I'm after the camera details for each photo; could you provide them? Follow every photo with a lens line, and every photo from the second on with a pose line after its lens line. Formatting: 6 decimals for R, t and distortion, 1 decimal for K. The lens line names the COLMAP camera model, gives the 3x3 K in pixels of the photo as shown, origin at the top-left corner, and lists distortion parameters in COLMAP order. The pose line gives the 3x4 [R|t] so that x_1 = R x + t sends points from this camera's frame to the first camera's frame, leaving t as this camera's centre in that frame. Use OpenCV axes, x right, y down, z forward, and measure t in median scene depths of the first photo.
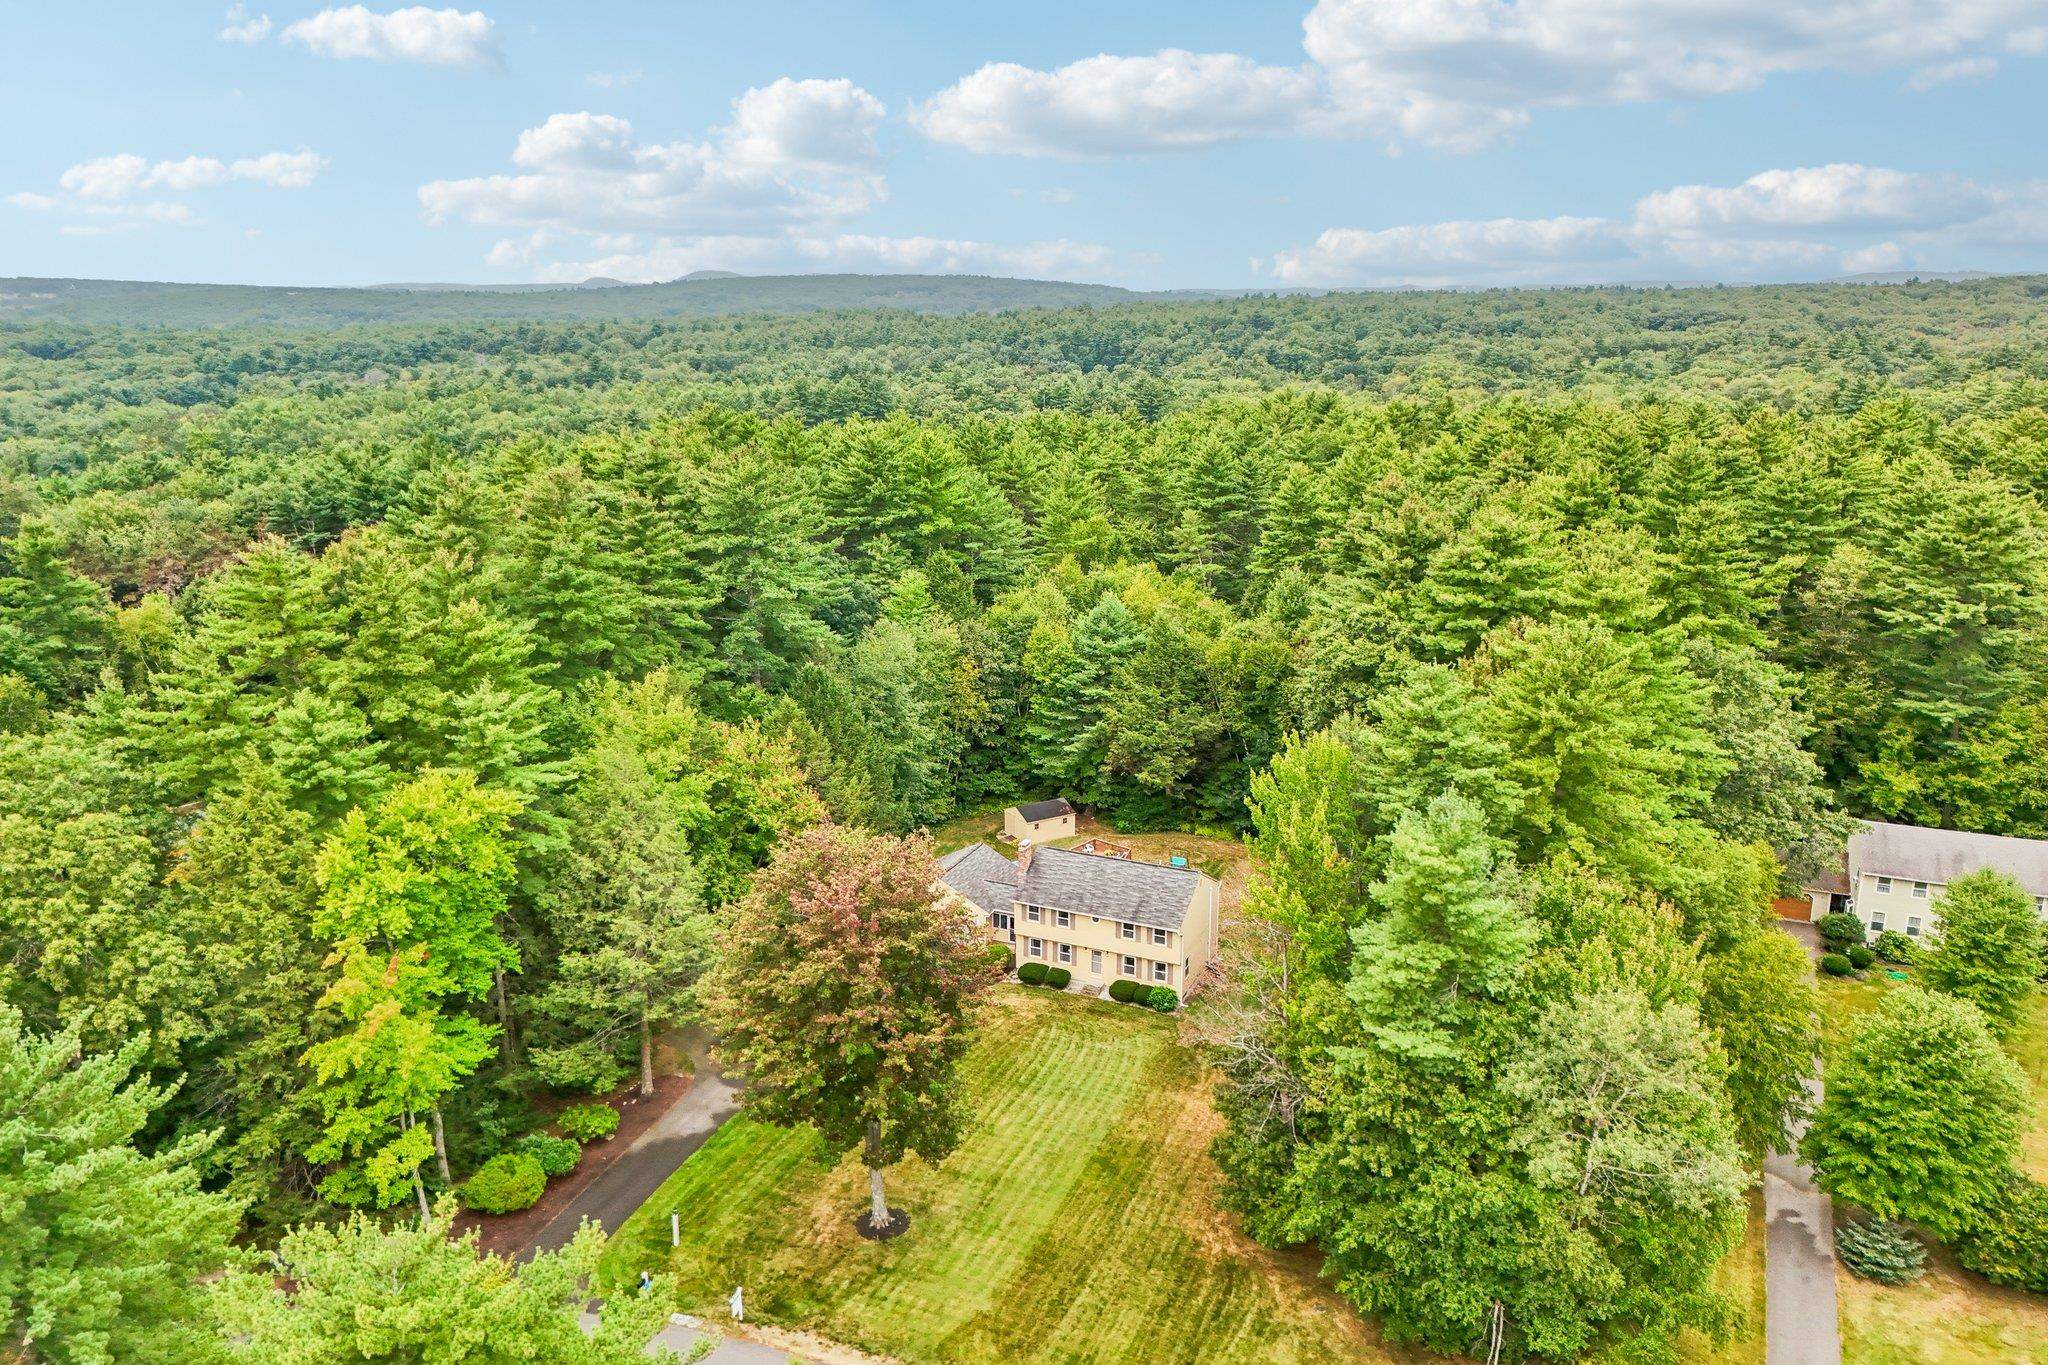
lens RADIAL K [[1461.1, 0, 1027.6], [0, 1461.1, 685.7], [0, 0, 1]] dist [0.040584, -0.023982]
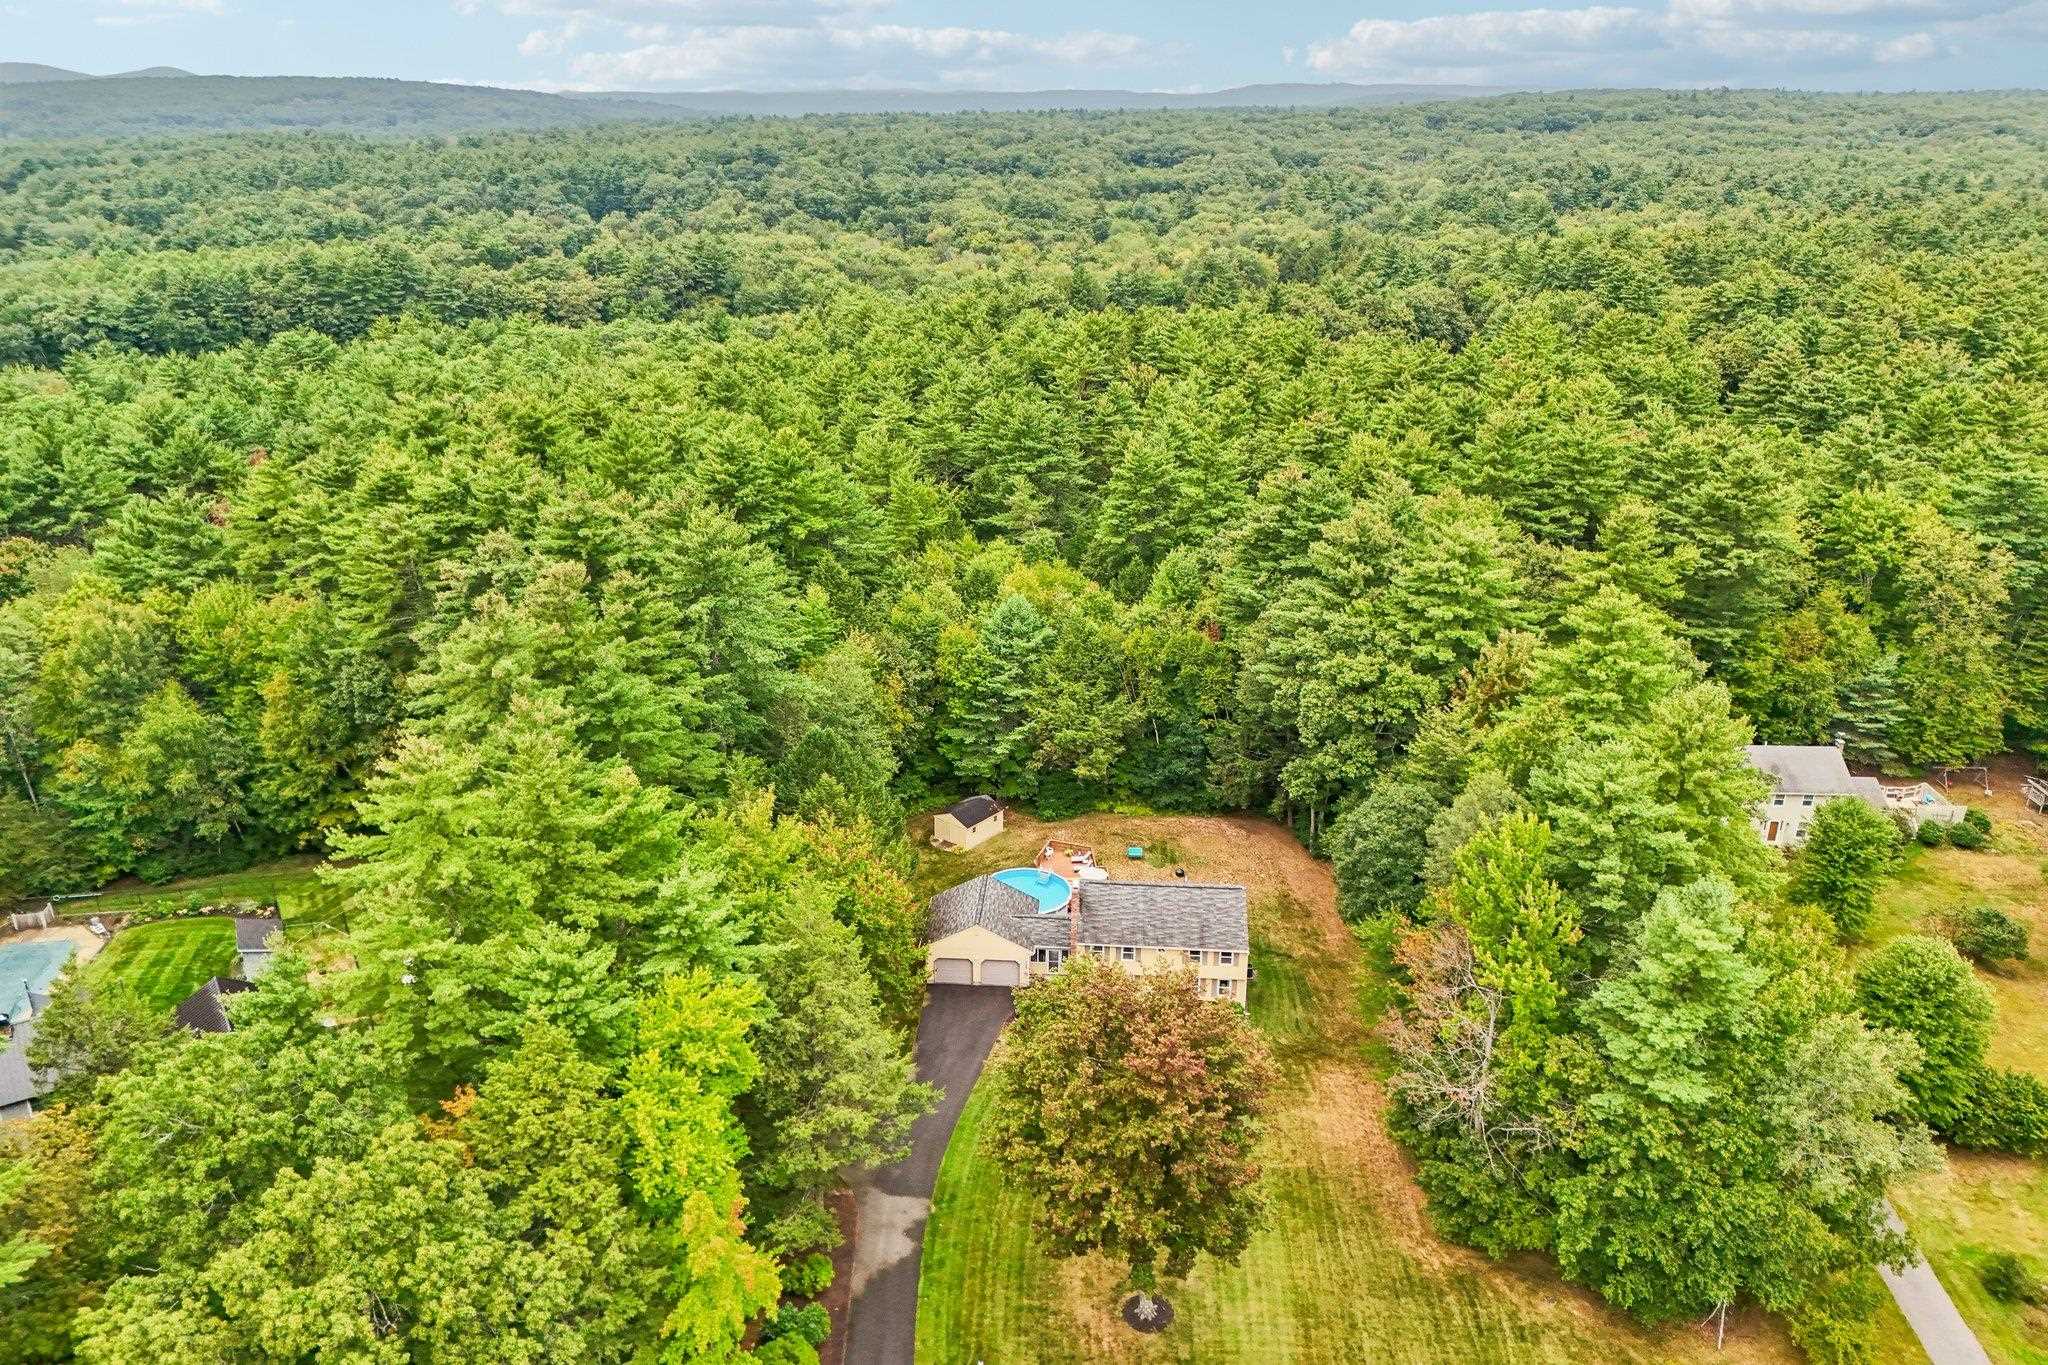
lens RADIAL K [[1461.1, 0, 1031.0], [0, 1461.1, 680.6], [0, 0, 1]] dist [0.040584, -0.023982]
pose [[0.942779, -0.118675, 0.311584, -0.266418], [0.084872, 0.989146, 0.119943, -0.127261], [-0.322436, -0.086635, 0.942618, 0.042137]]
